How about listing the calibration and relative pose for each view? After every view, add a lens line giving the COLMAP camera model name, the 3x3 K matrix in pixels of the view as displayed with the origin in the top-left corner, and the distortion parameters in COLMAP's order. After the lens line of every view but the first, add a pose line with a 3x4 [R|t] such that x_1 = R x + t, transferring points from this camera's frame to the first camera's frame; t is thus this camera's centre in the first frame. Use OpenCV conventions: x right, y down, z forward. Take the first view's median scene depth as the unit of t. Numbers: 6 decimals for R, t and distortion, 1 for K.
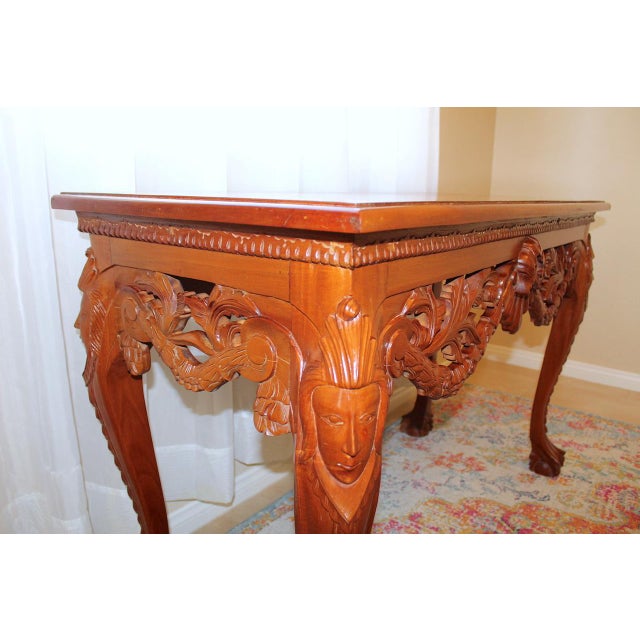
lens RADIAL K [[527.3, 0, 306.8], [0, 527.3, 325.5], [0, 0, 1]] dist [-0.157519, 0.124202]
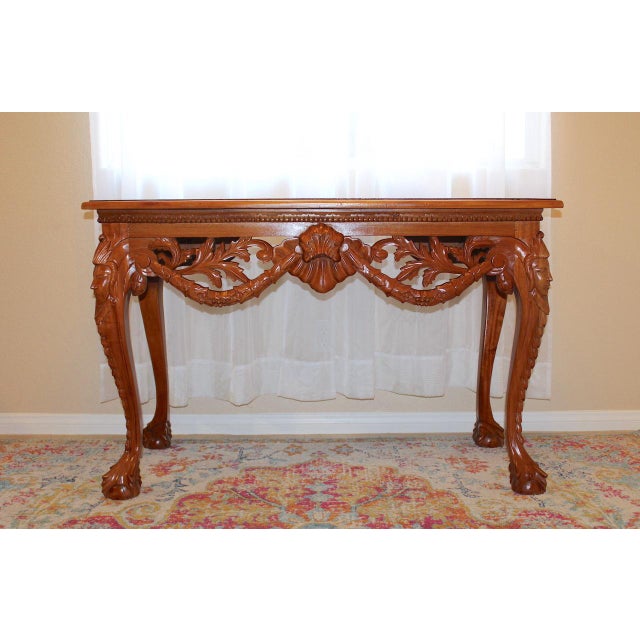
lens RADIAL K [[754.2, 0, 339.7], [0, 754.2, 295.1], [0, 0, 1]] dist [-0.068367, 0.000000]
pose [[0.643277, 0.057815, -0.763447, 1.396958], [-0.186292, 0.978997, -0.082831, 0.127615], [0.742623, 0.195507, 0.640537, -0.200111]]
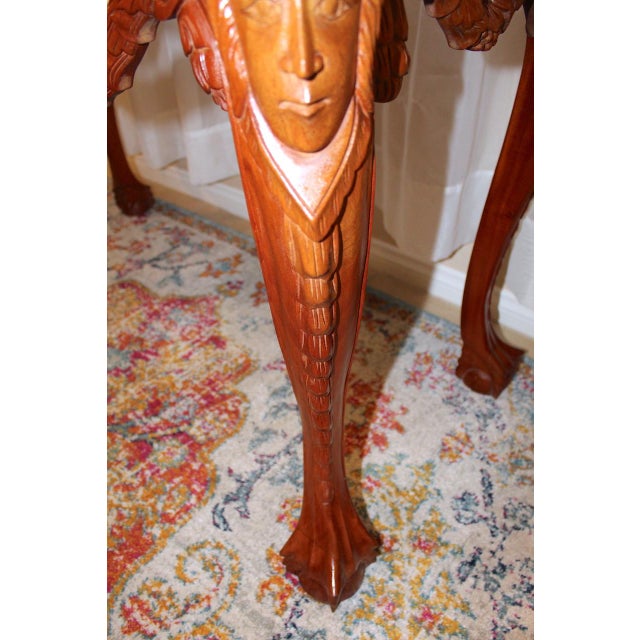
lens RADIAL K [[527.3, 0, 328.6], [0, 527.3, 336.7], [0, 0, 1]] dist [-0.157519, 0.124202]
pose [[-0.034499, 0.623798, -0.780824, 0.751606], [-0.228139, 0.755745, 0.613843, -0.129242], [0.973017, 0.199313, 0.116240, 1.011441]]
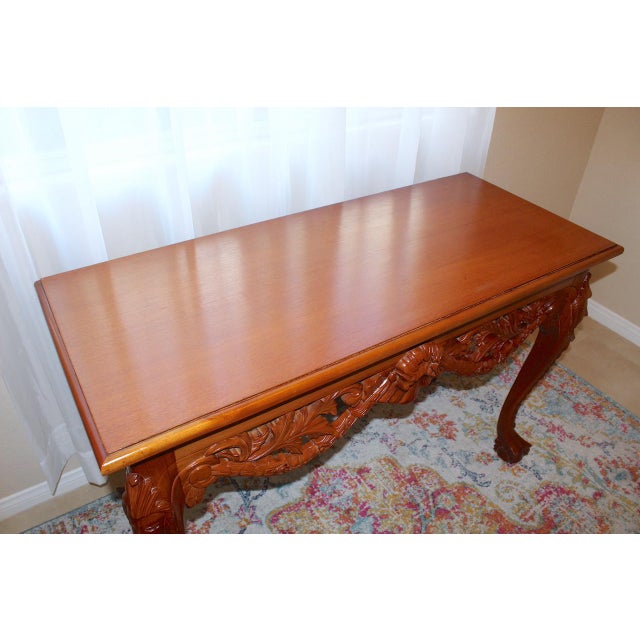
lens RADIAL K [[527.3, 0, 307.5], [0, 527.3, 324.6], [0, 0, 1]] dist [-0.157519, 0.124202]
pose [[0.944537, 0.205331, -0.256299, 0.314607], [-0.094629, 0.917502, 0.386310, -0.400055], [0.314476, -0.340631, 0.886045, -0.030131]]
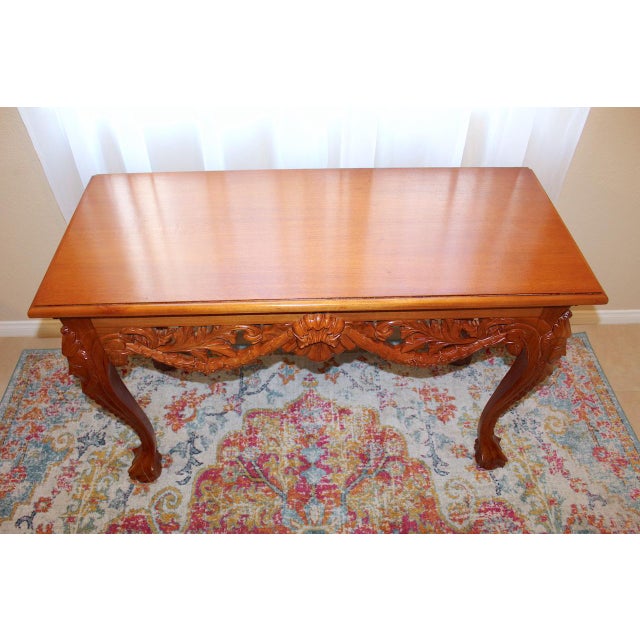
lens RADIAL K [[527.3, 0, 315.9], [0, 527.3, 320.6], [0, 0, 1]] dist [-0.157519, 0.124202]
pose [[0.652466, 0.543495, -0.528112, 0.723147], [-0.189316, 0.791688, 0.580853, -0.580603], [0.733790, -0.279006, 0.619441, 0.141835]]
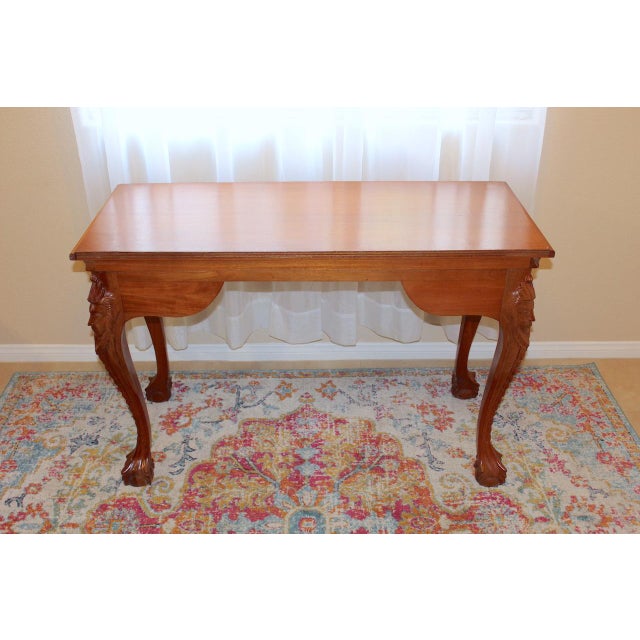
lens RADIAL K [[720.1, 0, 315.1], [0, 720.1, 304.4], [0, 0, 1]] dist [-0.077248, 0.000000]
pose [[0.634357, 0.361443, -0.683337, 1.280701], [-0.186784, 0.929435, 0.318218, -0.479404], [0.750135, -0.074227, 0.657106, -0.259544]]
